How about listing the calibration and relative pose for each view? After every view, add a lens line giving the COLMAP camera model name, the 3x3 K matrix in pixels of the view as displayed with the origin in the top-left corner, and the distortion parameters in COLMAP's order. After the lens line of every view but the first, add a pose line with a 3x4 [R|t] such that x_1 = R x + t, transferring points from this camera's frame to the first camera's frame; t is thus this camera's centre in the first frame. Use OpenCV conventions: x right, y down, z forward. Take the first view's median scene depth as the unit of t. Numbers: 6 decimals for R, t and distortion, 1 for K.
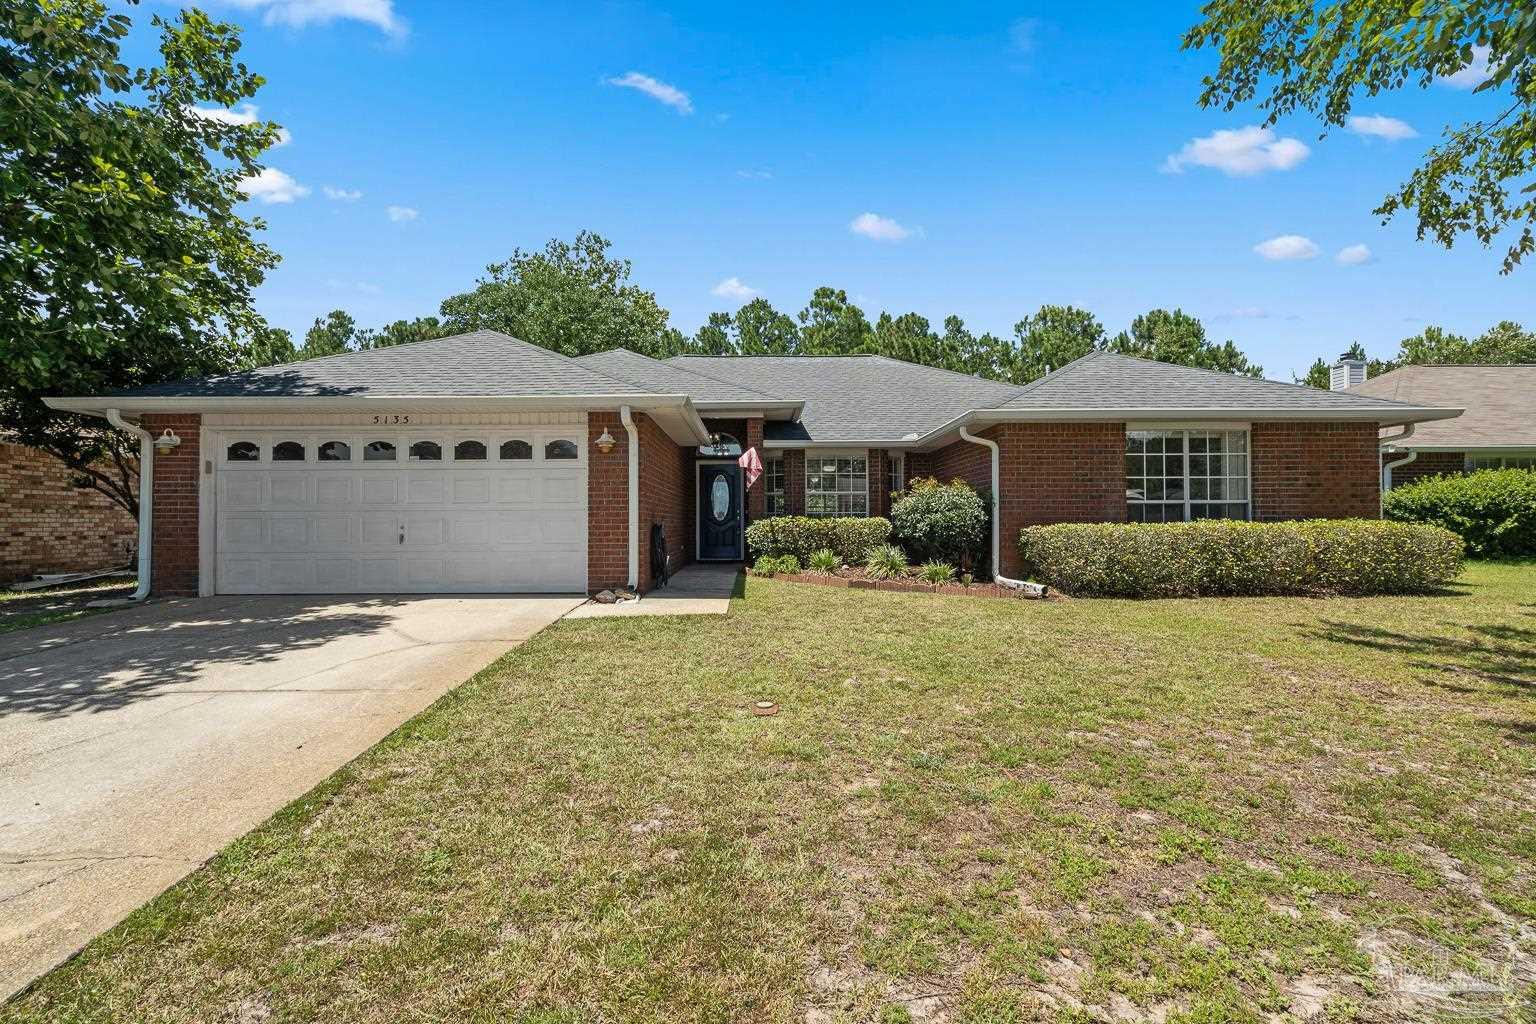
lens RADIAL K [[701.1, 0, 758.6], [0, 701.1, 516.1], [0, 0, 1]] dist [-0.006824, 0.002532]
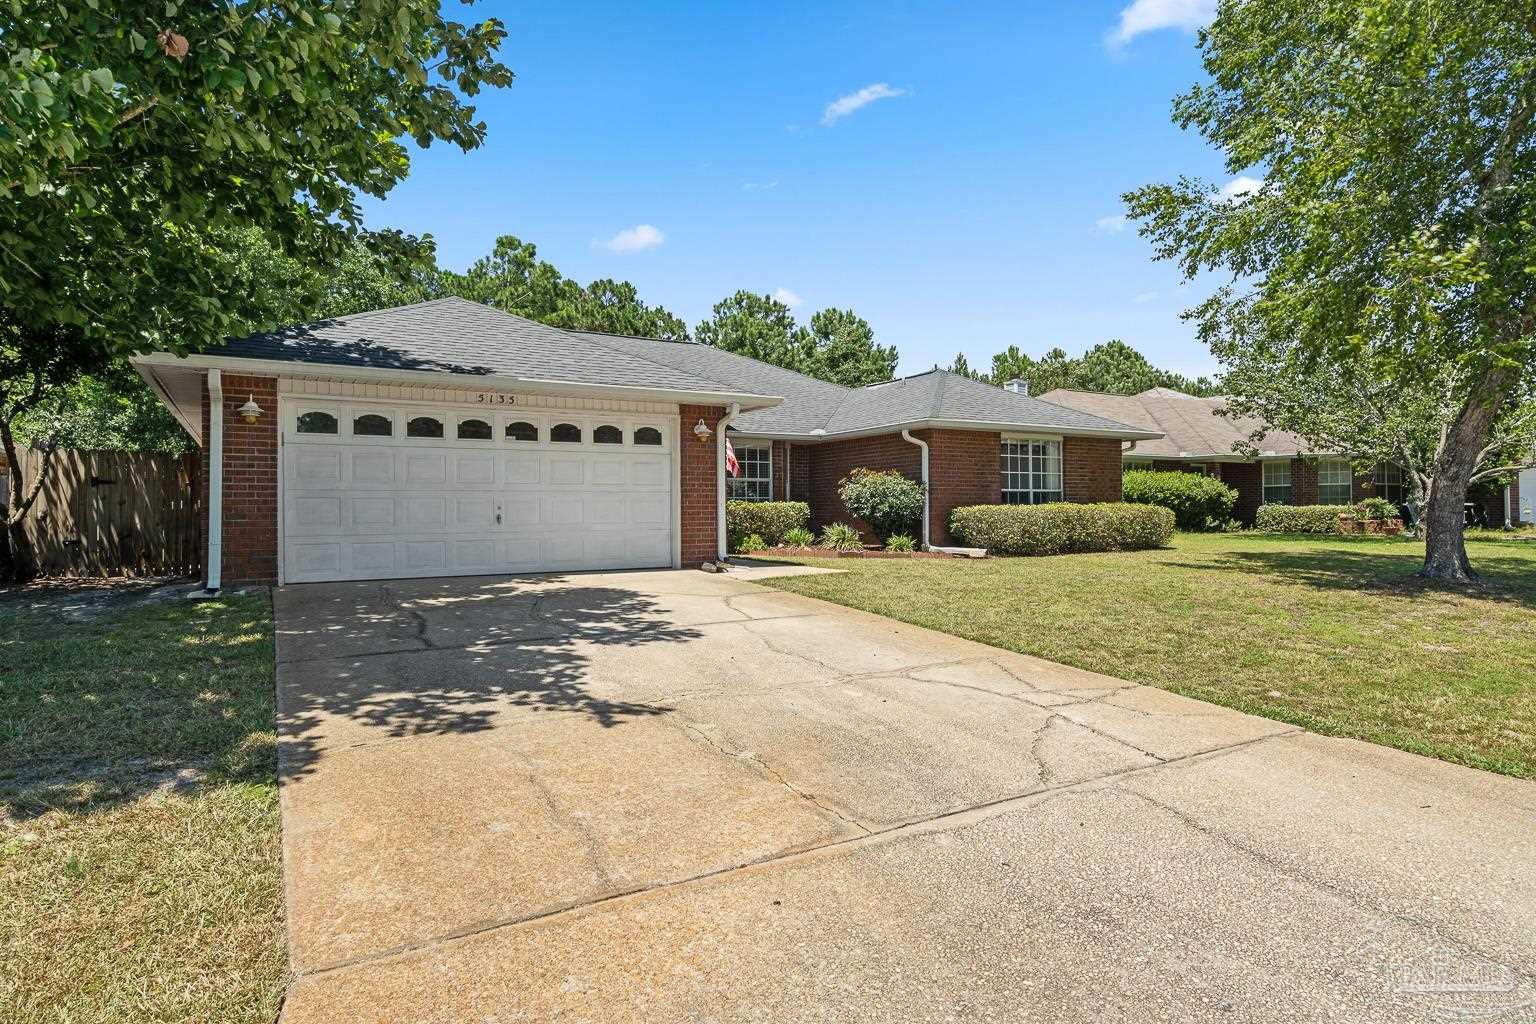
lens RADIAL K [[838.7, 0, 768.0], [0, 838.7, 512.0], [0, 0, 1]] dist [-0.001436, -0.000028]
pose [[0.868531, -0.002265, 0.495629, -0.765576], [-0.000399, 0.999986, 0.005268, 0.016025], [-0.495634, -0.004773, 0.868518, -0.222765]]
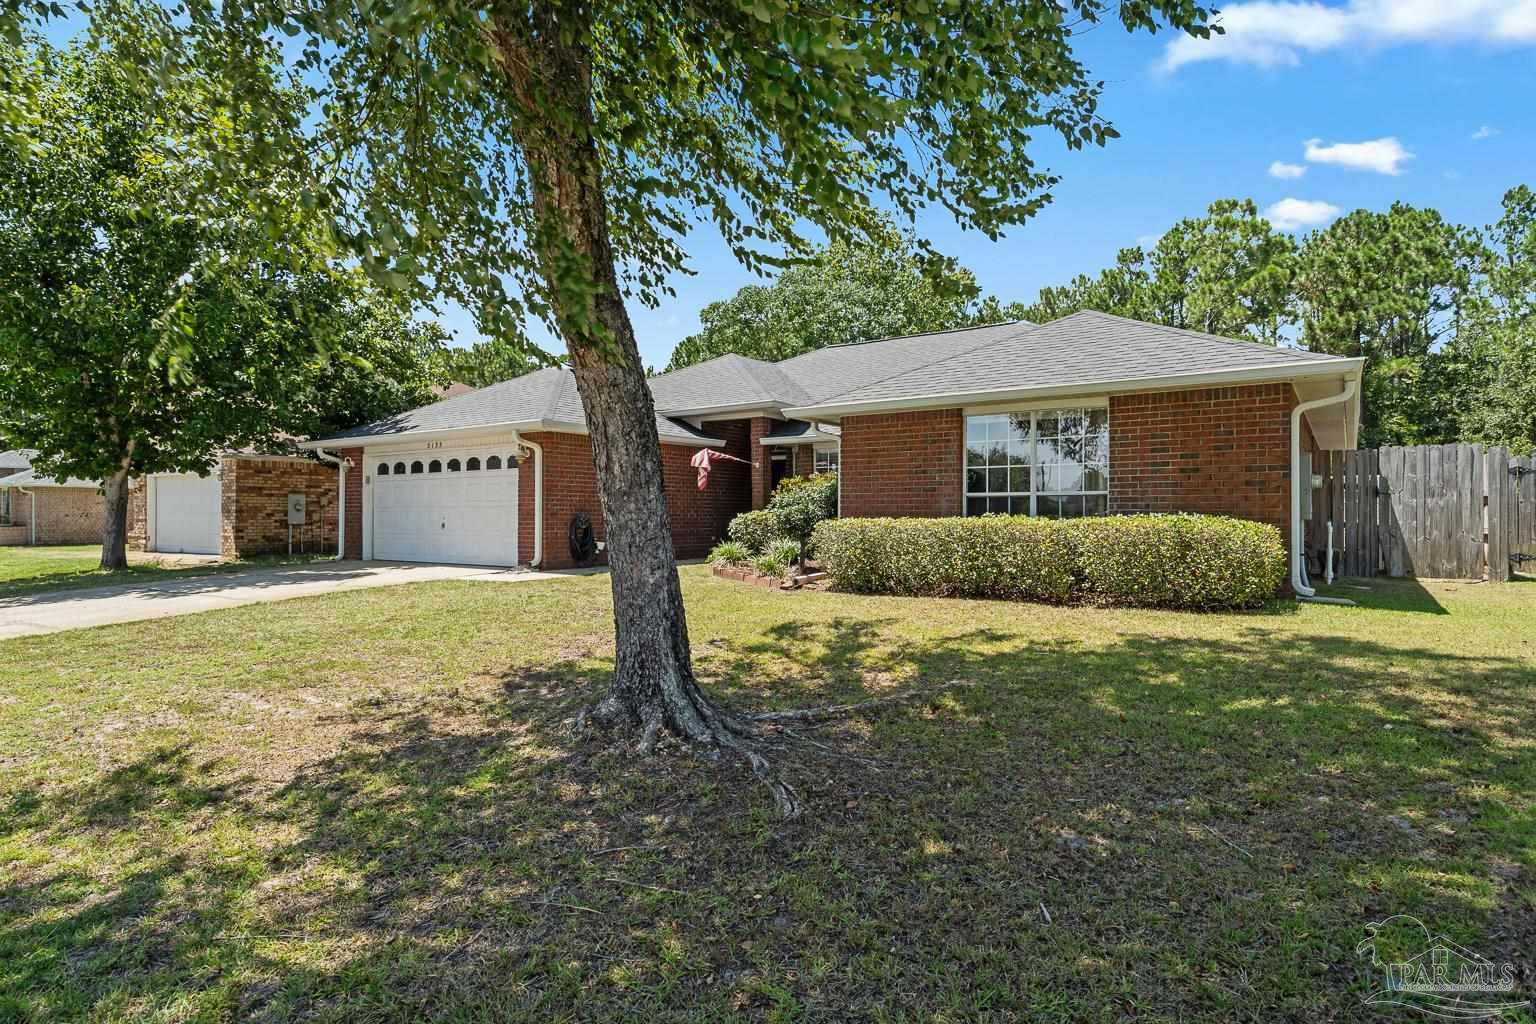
lens RADIAL K [[838.7, 0, 768.0], [0, 838.7, 512.0], [0, 0, 1]] dist [-0.001436, -0.000028]
pose [[0.818317, 0.001451, -0.574765, 1.050875], [0.002628, 0.999977, 0.006266, -0.005709], [0.574761, -0.006638, 0.818294, -0.045606]]
